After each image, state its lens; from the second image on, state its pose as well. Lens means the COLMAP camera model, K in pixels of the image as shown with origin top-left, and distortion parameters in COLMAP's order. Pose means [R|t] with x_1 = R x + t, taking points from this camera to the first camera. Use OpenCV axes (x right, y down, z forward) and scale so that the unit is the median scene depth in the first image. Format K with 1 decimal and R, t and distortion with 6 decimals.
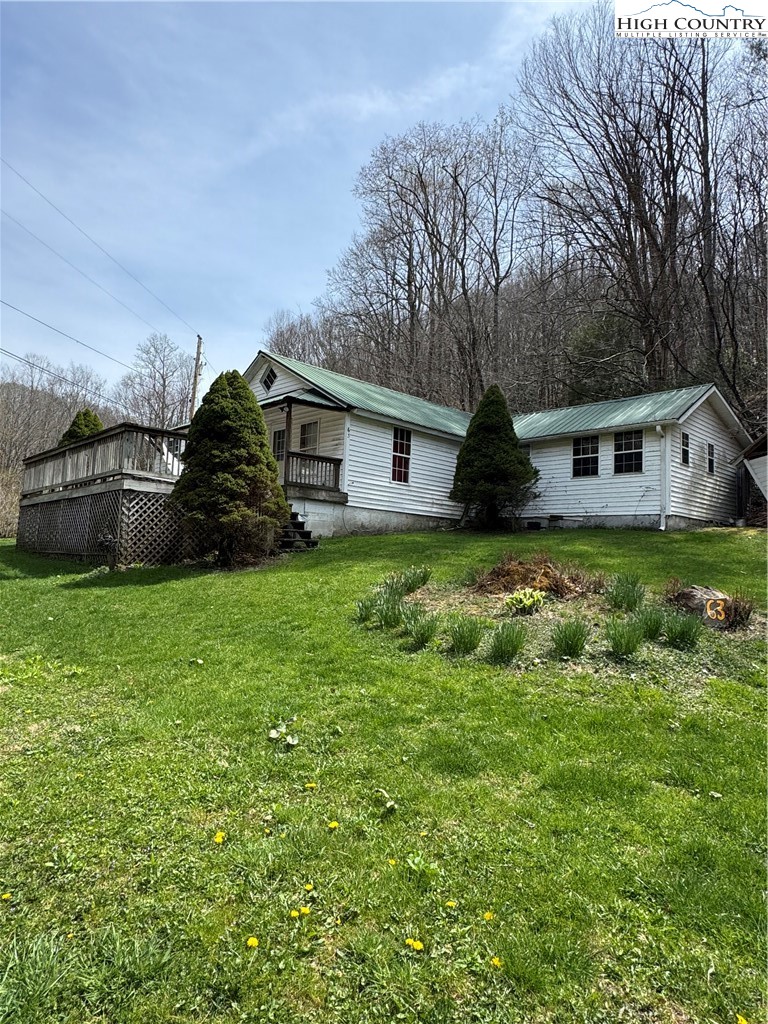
lens RADIAL K [[620.0, 0, 384.0], [0, 620.0, 512.0], [0, 0, 1]] dist [-0.001573, -0.000089]
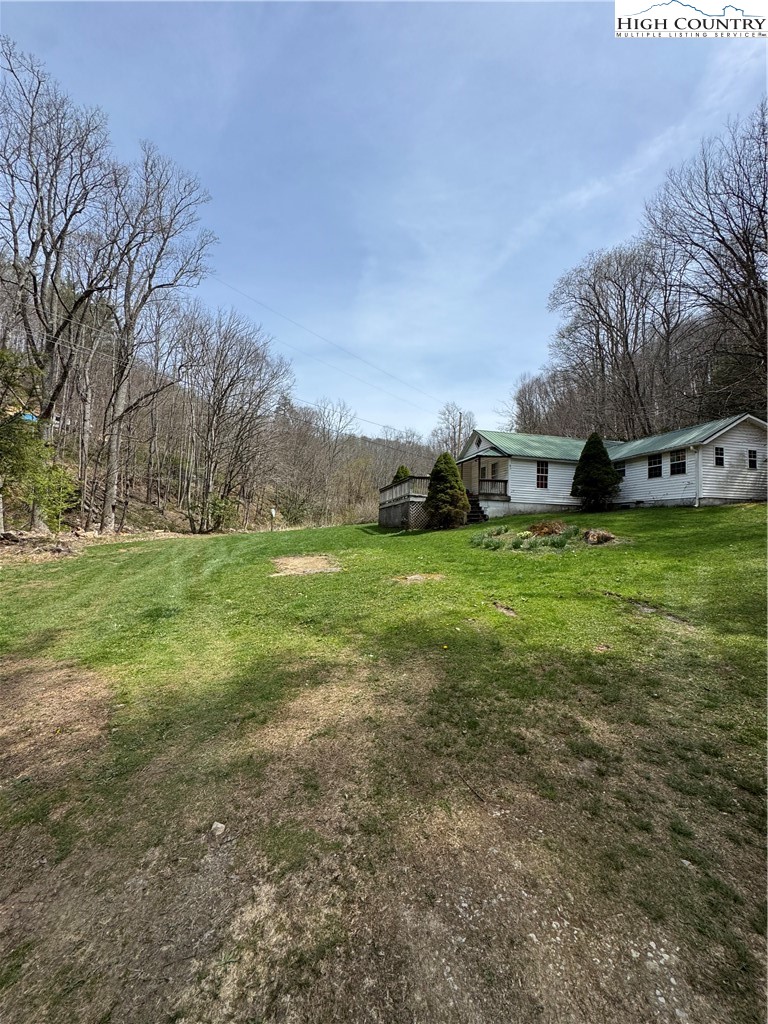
lens RADIAL K [[411.3, 0, 384.0], [0, 411.3, 512.0], [0, 0, 1]] dist [0.000141, 0.000006]
pose [[0.859063, -0.039751, -0.510324, 0.266210], [0.047649, 0.998861, 0.002407, -0.000071], [0.509647, -0.026384, 0.859979, -0.398682]]
